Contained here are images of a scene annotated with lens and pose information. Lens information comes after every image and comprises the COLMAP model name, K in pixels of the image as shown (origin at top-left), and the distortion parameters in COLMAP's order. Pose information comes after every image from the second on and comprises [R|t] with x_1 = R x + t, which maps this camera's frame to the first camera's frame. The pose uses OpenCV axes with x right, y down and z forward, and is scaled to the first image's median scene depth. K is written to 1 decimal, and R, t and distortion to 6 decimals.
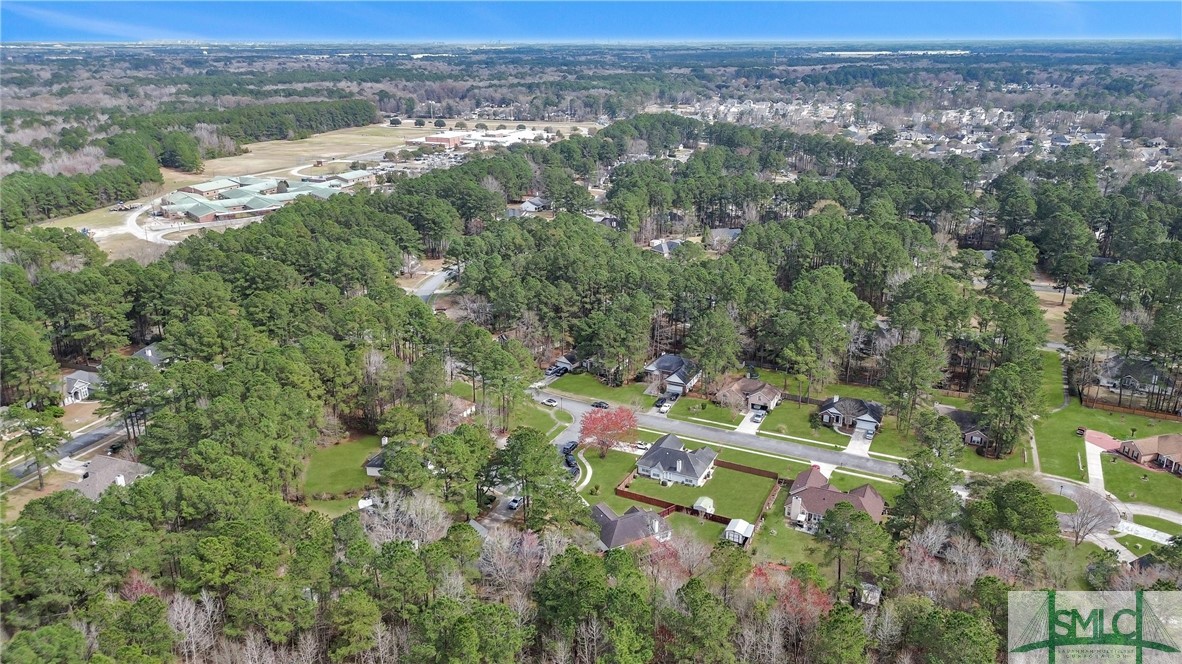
lens RADIAL K [[843.7, 0, 591.0], [0, 843.7, 332.0], [0, 0, 1]] dist [0.056920, -0.073623]
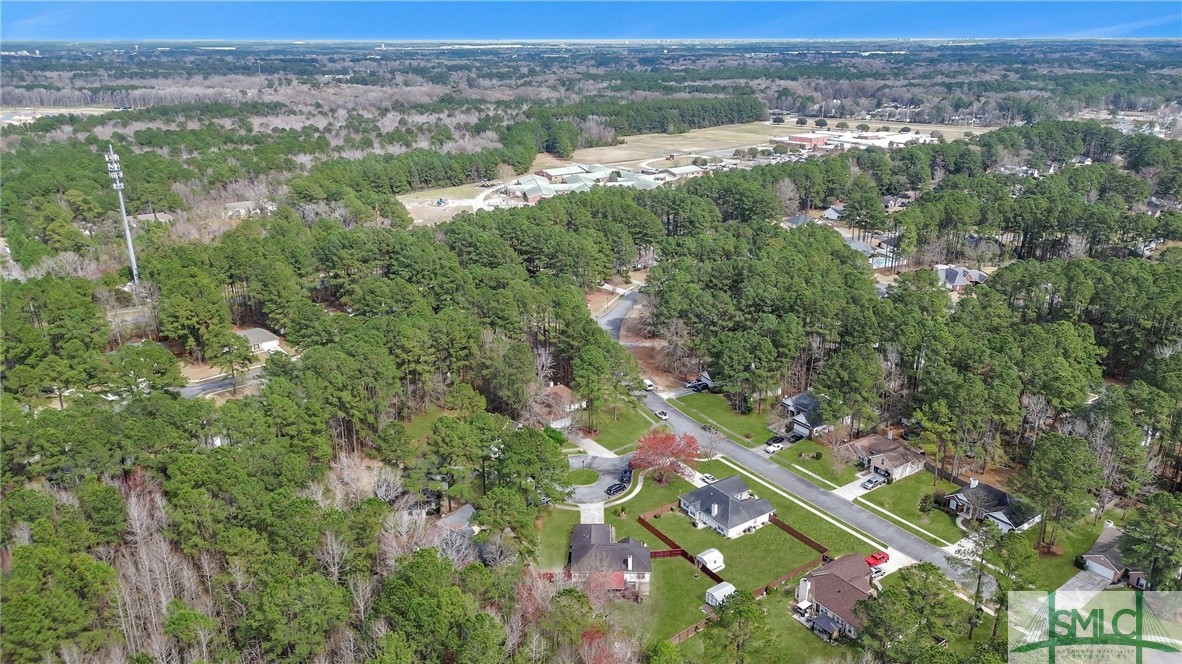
lens RADIAL K [[843.7, 0, 591.0], [0, 843.7, 332.0], [0, 0, 1]] dist [0.056920, -0.073623]
pose [[0.863440, 0.159819, -0.478466, 0.147453], [-0.158809, 0.986377, 0.042888, -0.017014], [0.478803, 0.038953, 0.877058, 0.054276]]
